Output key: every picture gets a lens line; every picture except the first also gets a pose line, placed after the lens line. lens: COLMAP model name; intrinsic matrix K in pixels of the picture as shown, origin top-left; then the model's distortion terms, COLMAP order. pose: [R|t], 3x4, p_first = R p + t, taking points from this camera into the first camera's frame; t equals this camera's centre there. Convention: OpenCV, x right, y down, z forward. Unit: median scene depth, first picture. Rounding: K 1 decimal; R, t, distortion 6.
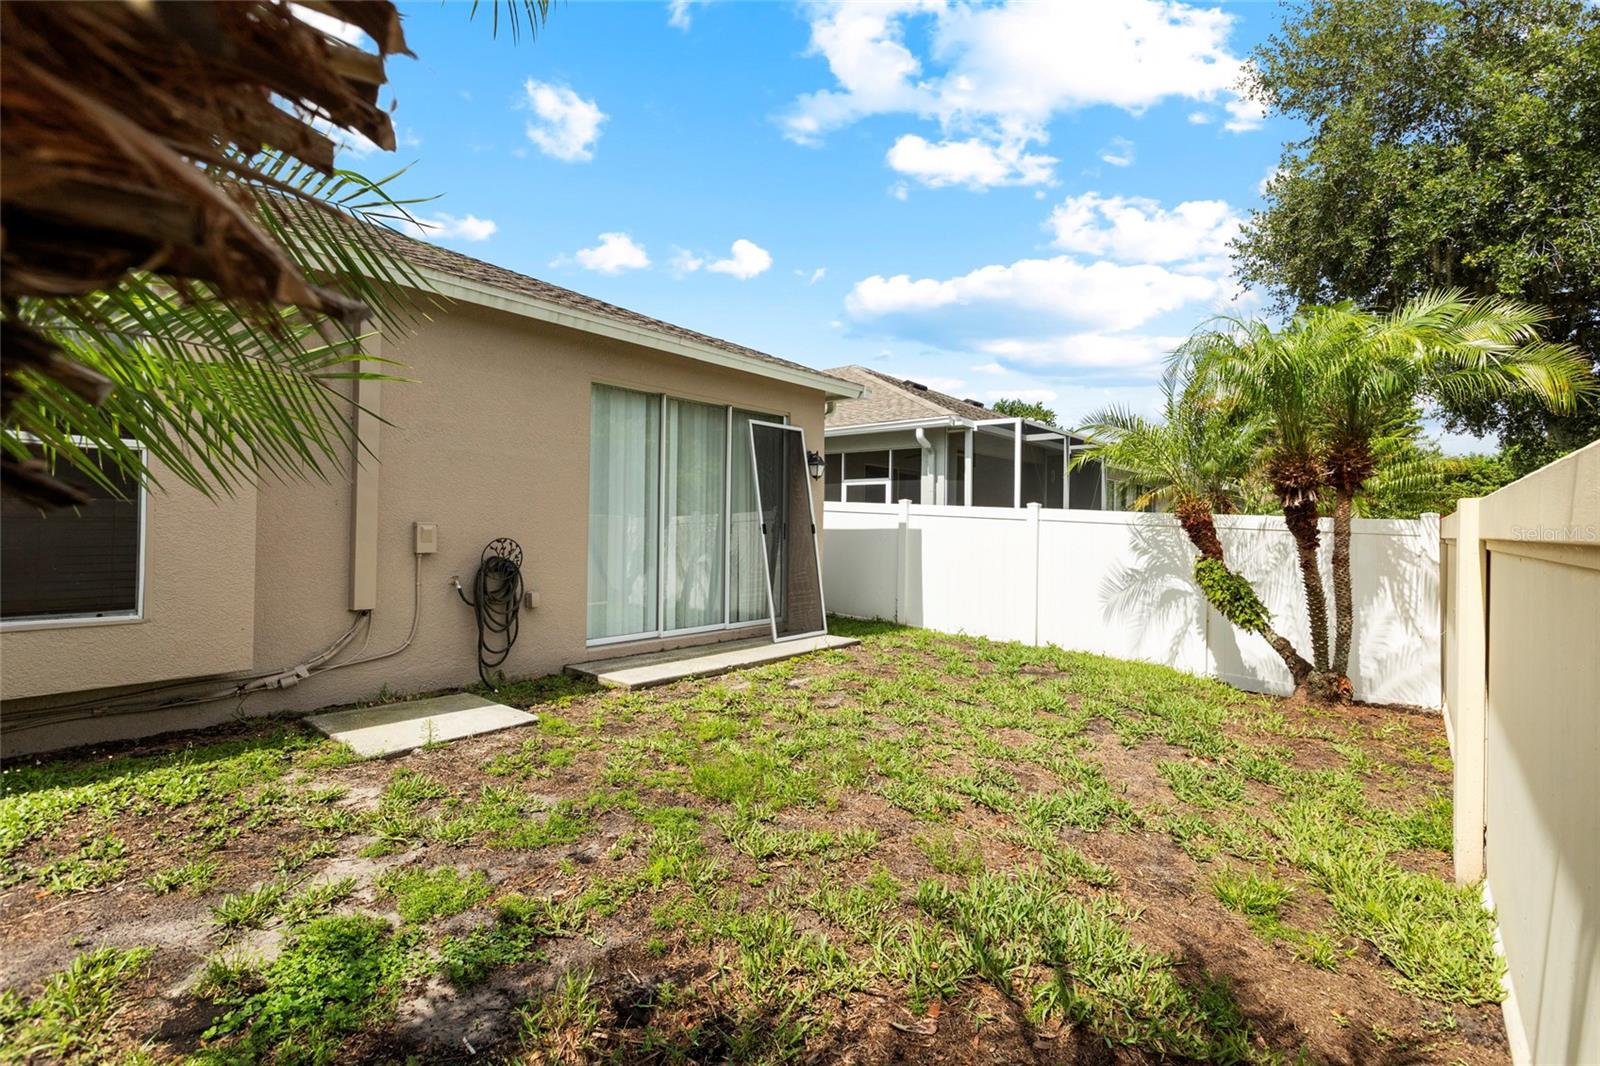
lens RADIAL K [[724.5, 0, 788.4], [0, 724.5, 527.8], [0, 0, 1]] dist [-0.000996, 0.000038]
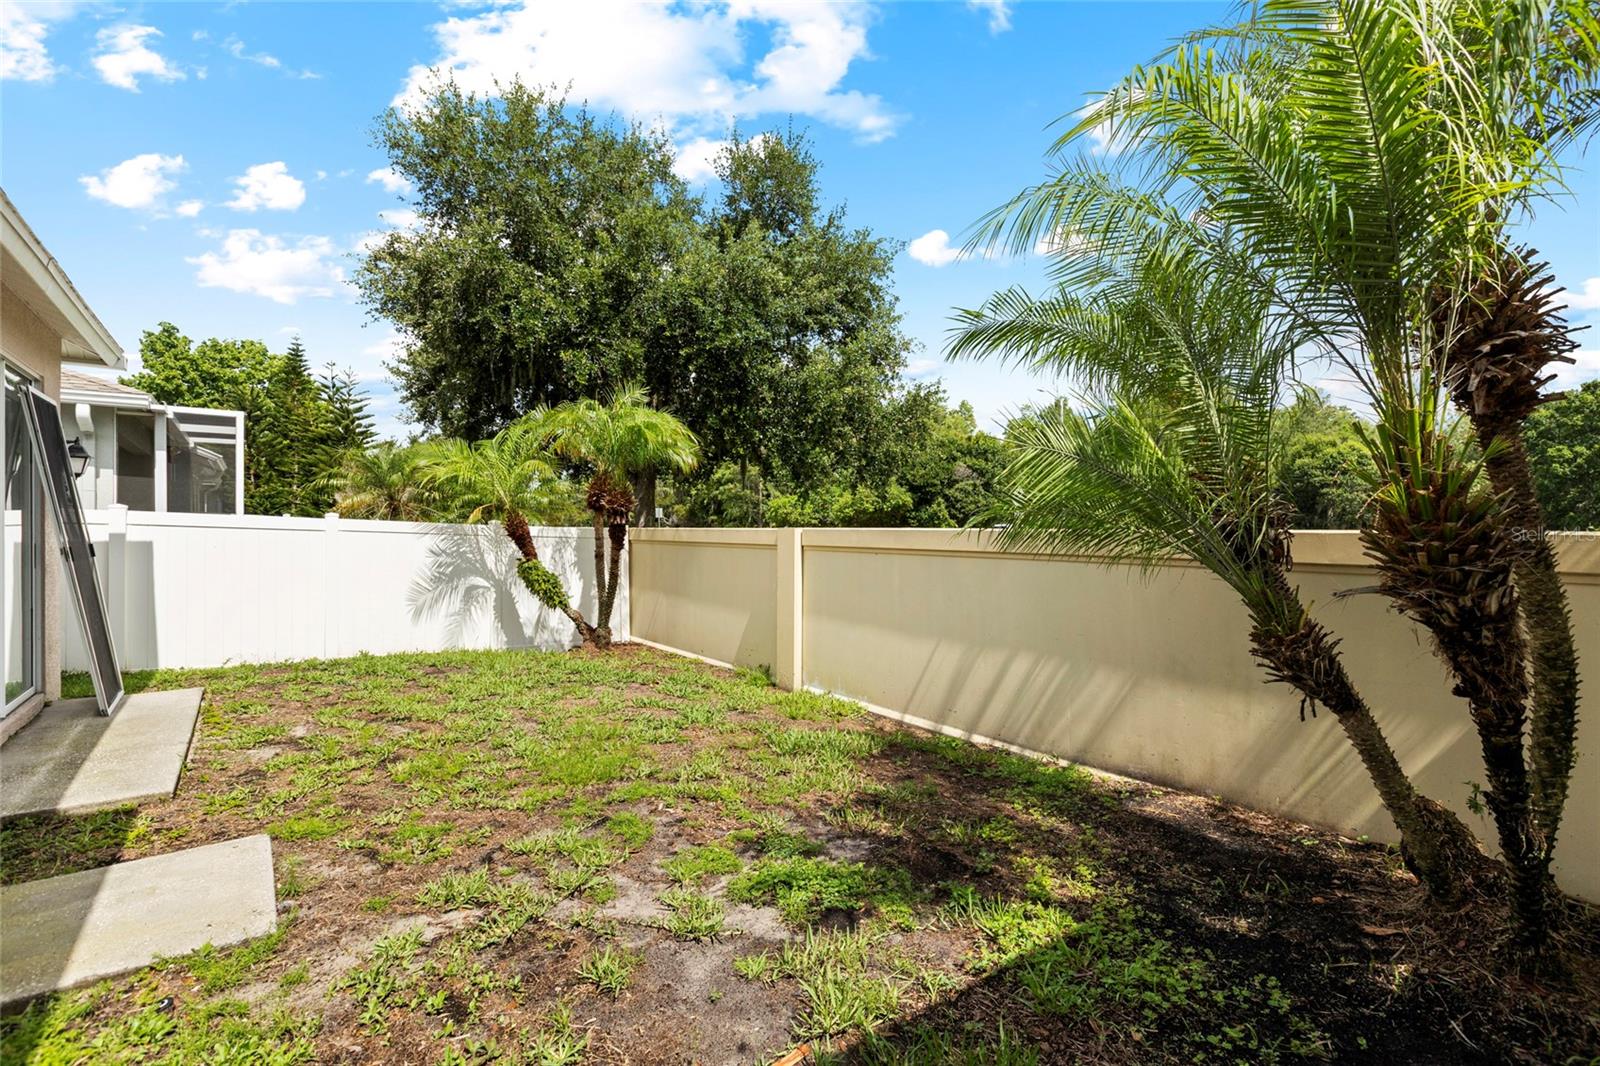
lens RADIAL K [[724.5, 0, 788.4], [0, 724.5, 527.8], [0, 0, 1]] dist [-0.000996, 0.000038]
pose [[0.219137, -0.014304, 0.975589, -0.687680], [-0.007167, 0.999842, 0.016269, -0.048326], [-0.975668, -0.010557, 0.219000, 0.229865]]
